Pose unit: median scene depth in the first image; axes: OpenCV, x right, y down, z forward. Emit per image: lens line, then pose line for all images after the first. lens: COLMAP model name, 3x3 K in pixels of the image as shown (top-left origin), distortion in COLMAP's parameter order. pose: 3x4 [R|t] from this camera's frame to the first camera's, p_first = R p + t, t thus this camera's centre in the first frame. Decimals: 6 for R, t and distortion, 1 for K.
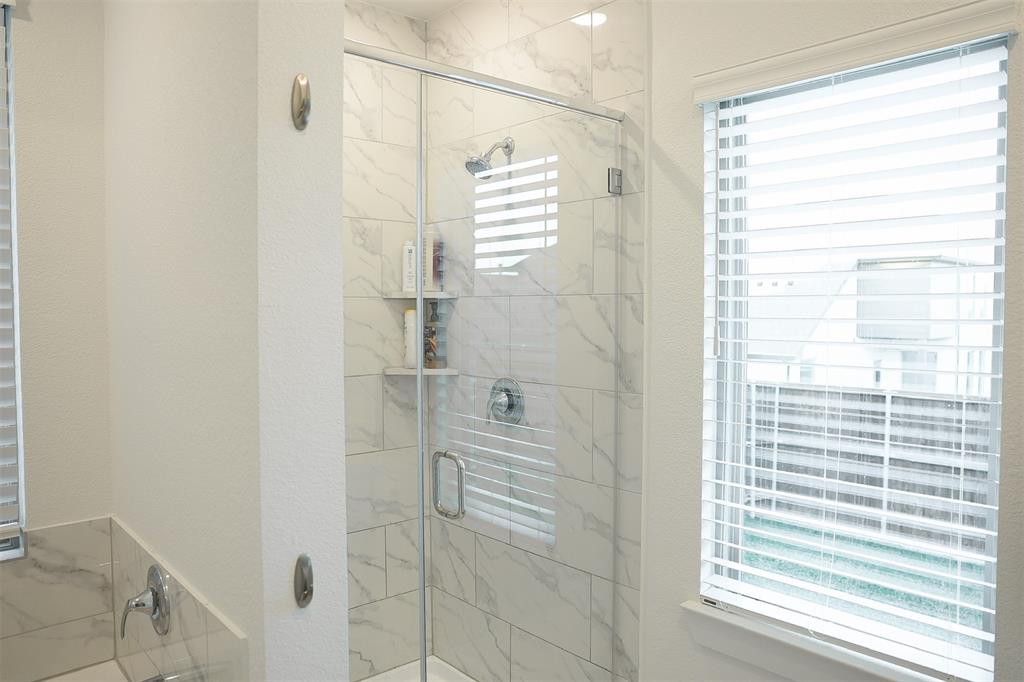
lens RADIAL K [[731.3, 0, 509.1], [0, 731.3, 346.0], [0, 0, 1]] dist [-0.074856, 0.055874]
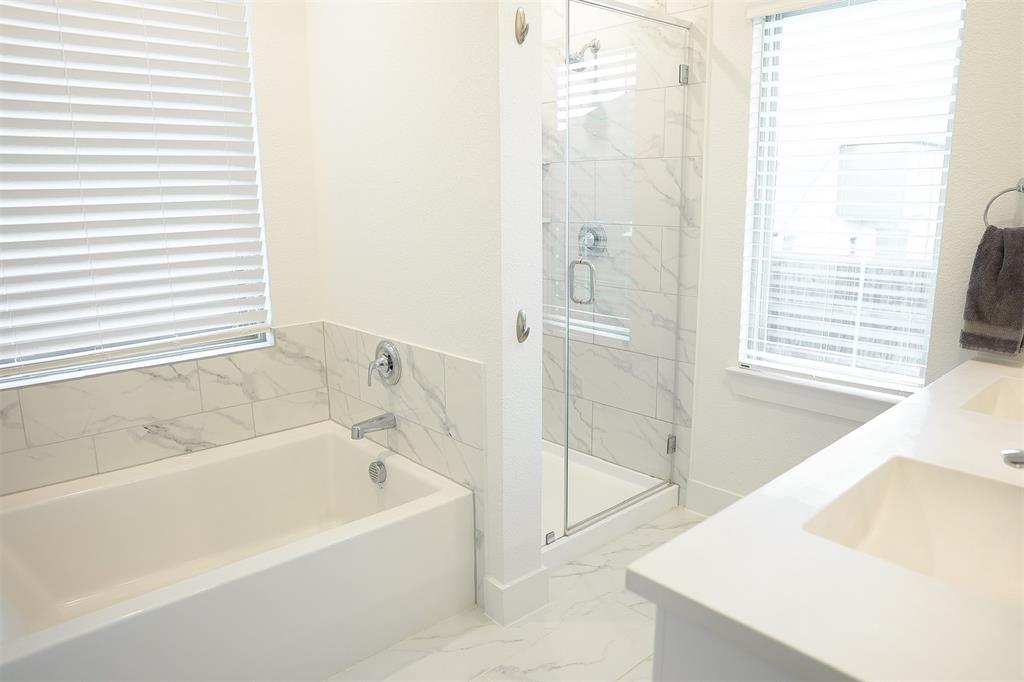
lens RADIAL K [[698.5, 0, 512.9], [0, 698.5, 333.0], [0, 0, 1]] dist [-0.058995, 0.024702]
pose [[0.999770, -0.012395, 0.017496, -0.207352], [0.009684, 0.989041, 0.147323, 0.064493], [-0.019130, -0.147120, 0.988934, -0.368206]]
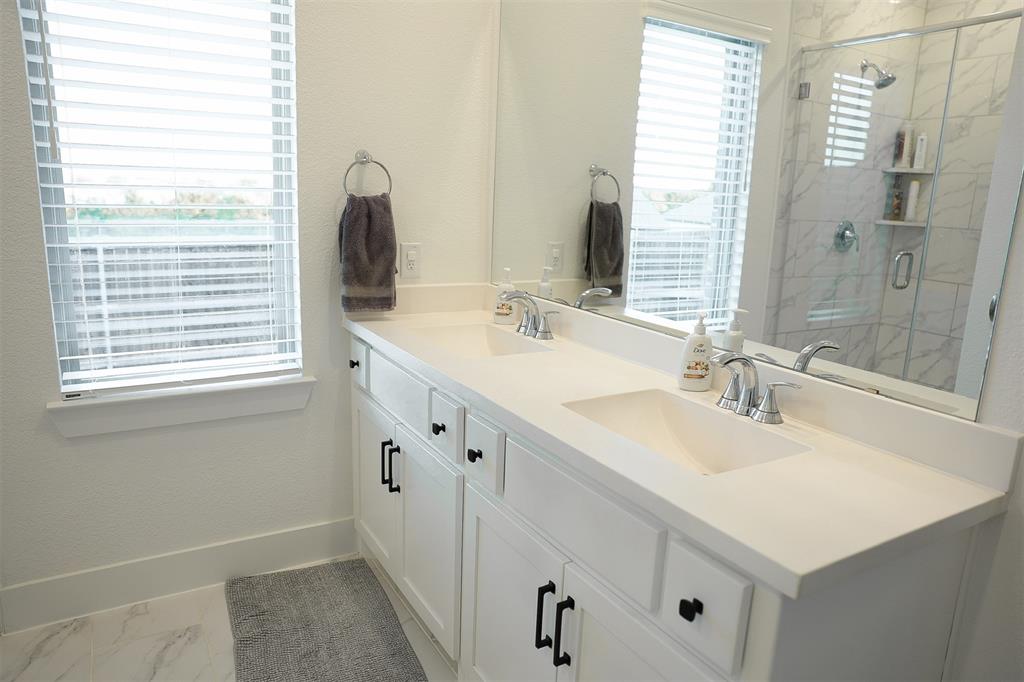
lens RADIAL K [[731.3, 0, 508.1], [0, 731.3, 333.2], [0, 0, 1]] dist [-0.074856, 0.055874]
pose [[0.189776, -0.196110, 0.962043, -0.557074], [0.014700, 0.980307, 0.196933, 0.055887], [-0.981717, -0.023231, 0.188921, 0.144756]]
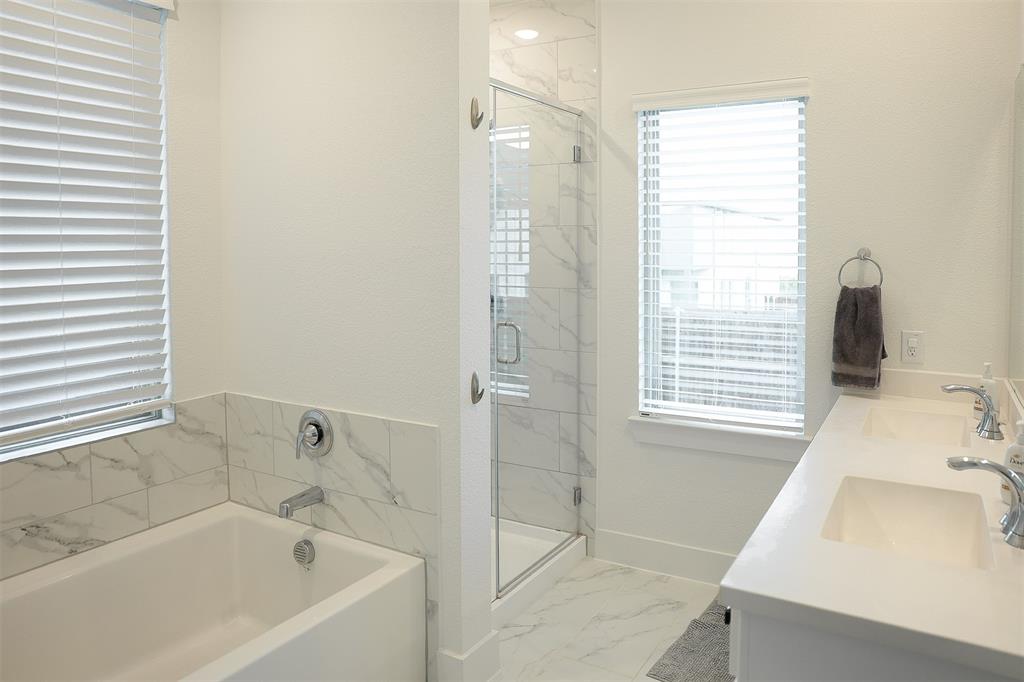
lens RADIAL K [[731.3, 0, 523.8], [0, 731.3, 263.6], [0, 0, 1]] dist [-0.074856, 0.055874]
pose [[0.949082, -0.010897, 0.314840, -0.452524], [0.018680, 0.999590, -0.021713, 0.041012], [-0.314475, 0.026489, 0.948896, -0.441712]]
